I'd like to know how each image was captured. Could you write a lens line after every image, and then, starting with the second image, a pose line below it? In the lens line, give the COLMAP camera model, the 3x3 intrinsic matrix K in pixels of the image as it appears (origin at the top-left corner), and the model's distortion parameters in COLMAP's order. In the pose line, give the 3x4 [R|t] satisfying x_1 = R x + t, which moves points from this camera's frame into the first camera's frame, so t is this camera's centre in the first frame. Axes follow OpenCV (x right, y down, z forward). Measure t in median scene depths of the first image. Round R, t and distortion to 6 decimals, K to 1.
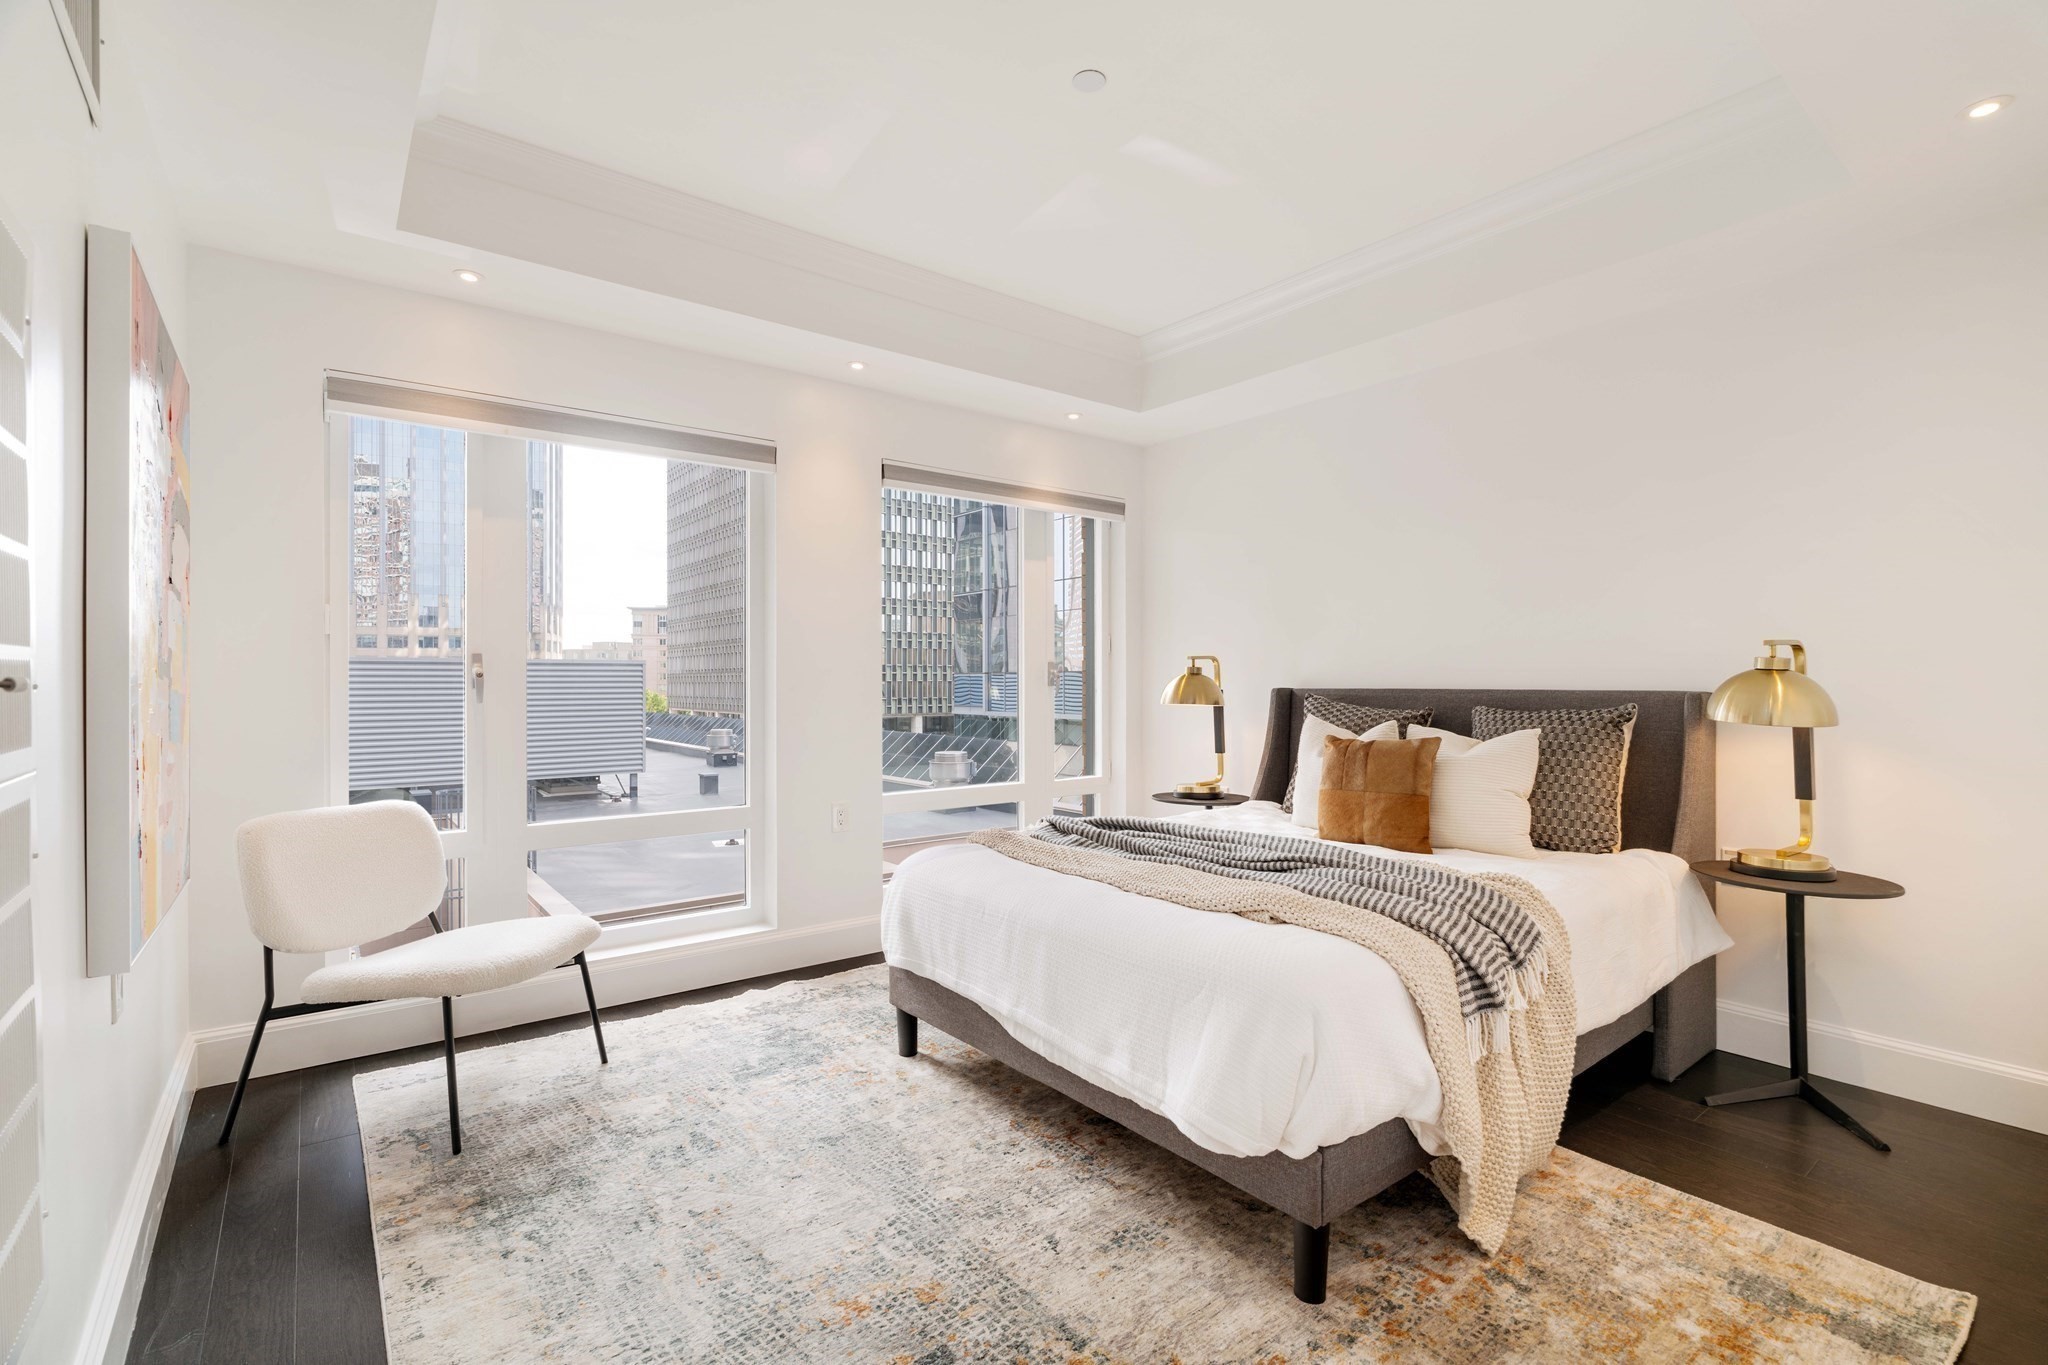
lens RADIAL K [[898.0, 0, 1024.2], [0, 898.0, 682.7], [0, 0, 1]] dist [-0.014628, 0.000991]
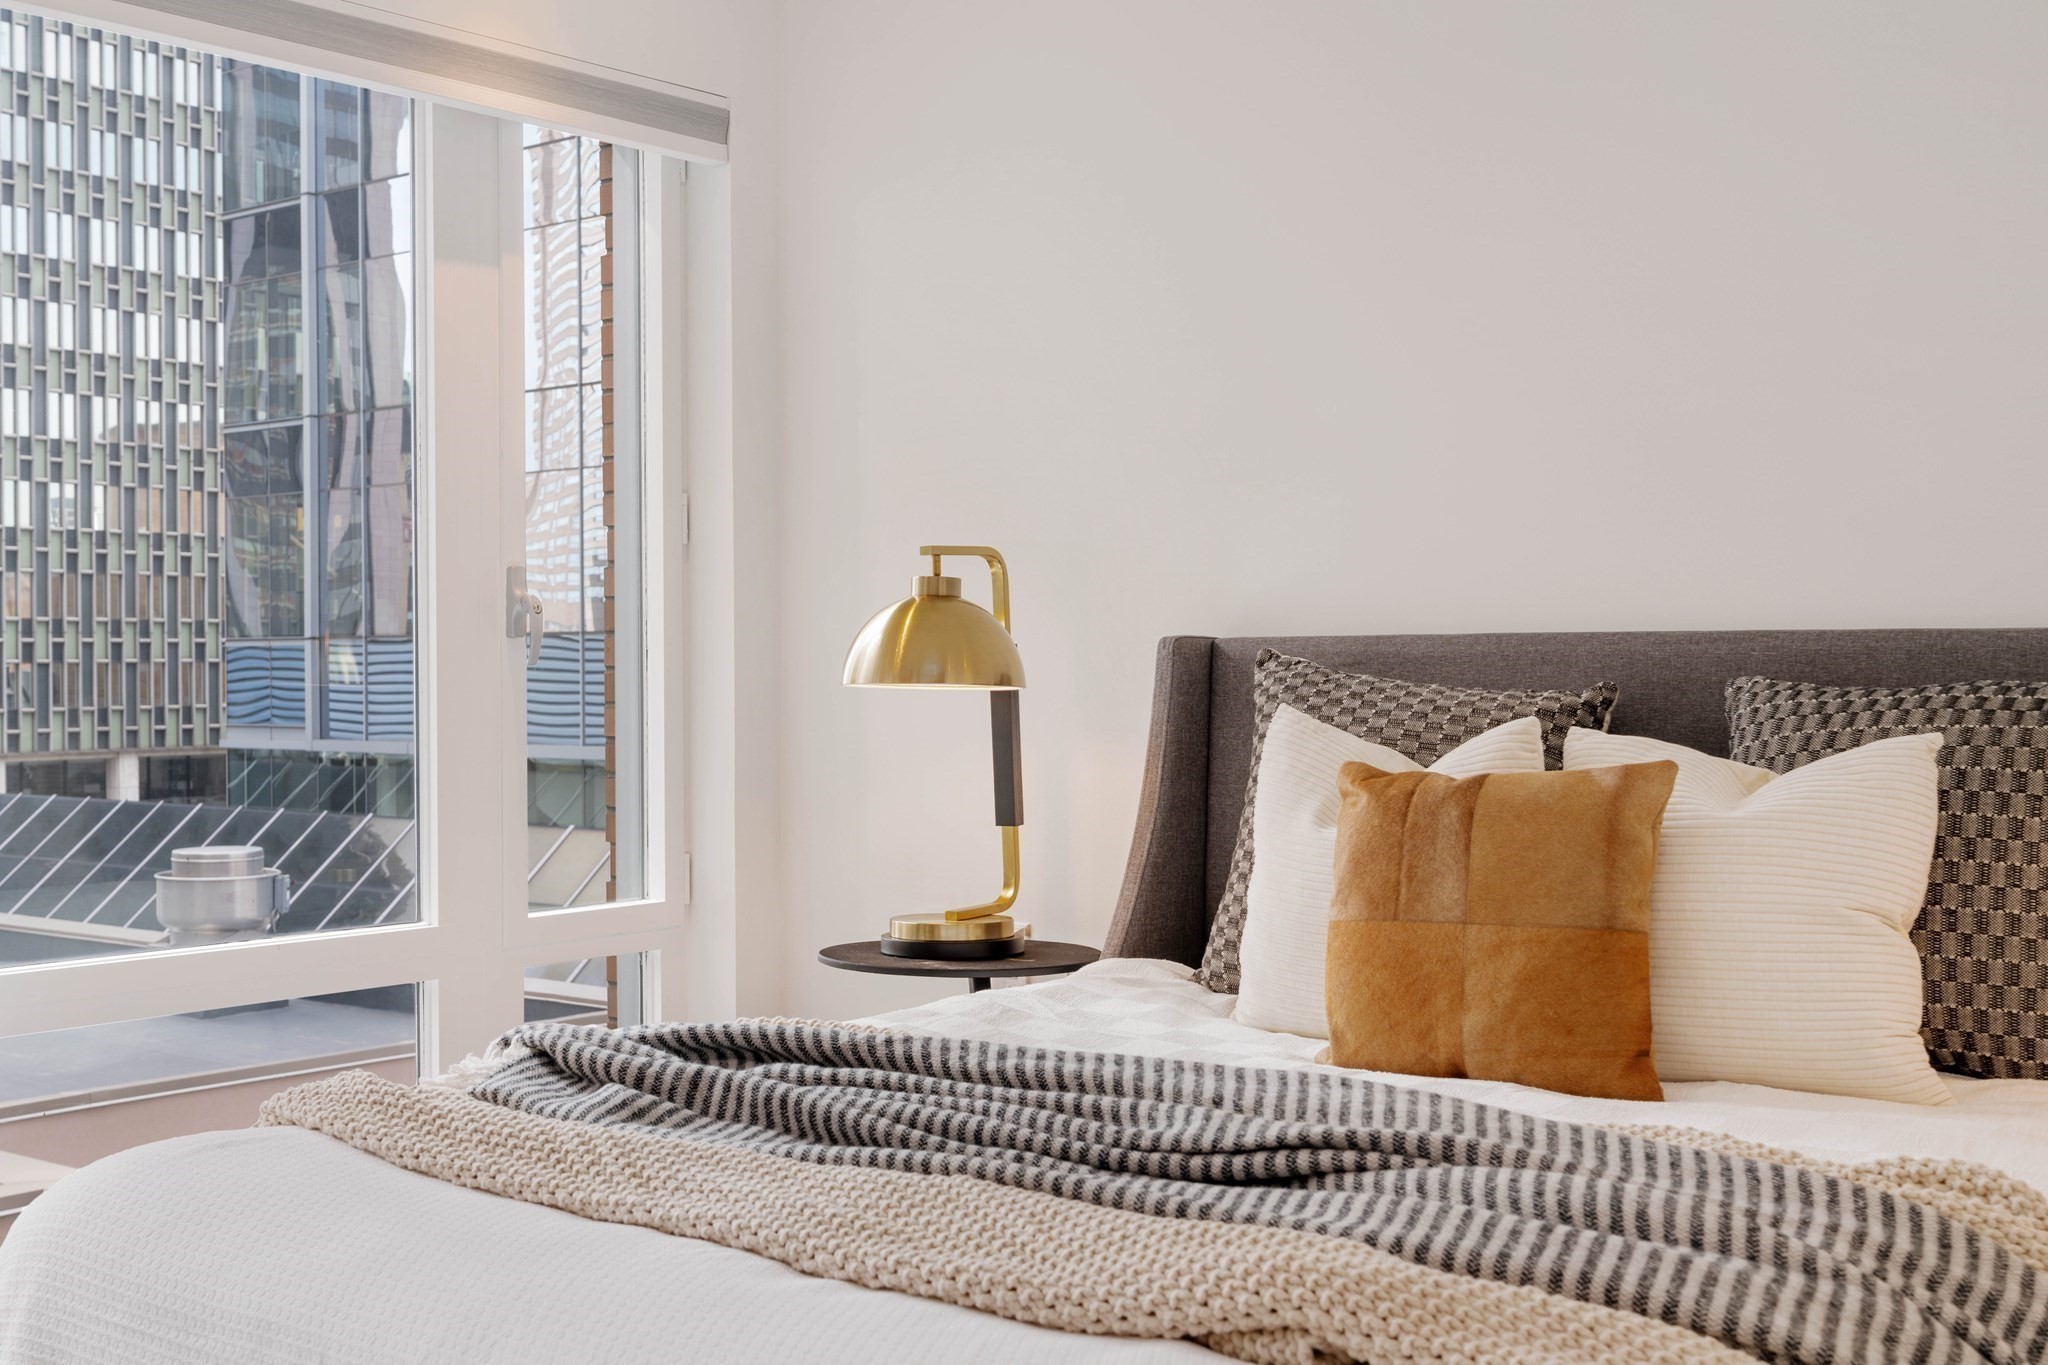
lens RADIAL K [[2309.6, 0, 889.4], [0, 2309.6, 691.3], [0, 0, 1]] dist [0.000512, 0.000000]
pose [[0.979736, -0.005787, 0.200209, -0.009778], [0.003475, 0.999923, 0.011896, 0.021300], [-0.200262, -0.010959, 0.979681, 0.178641]]
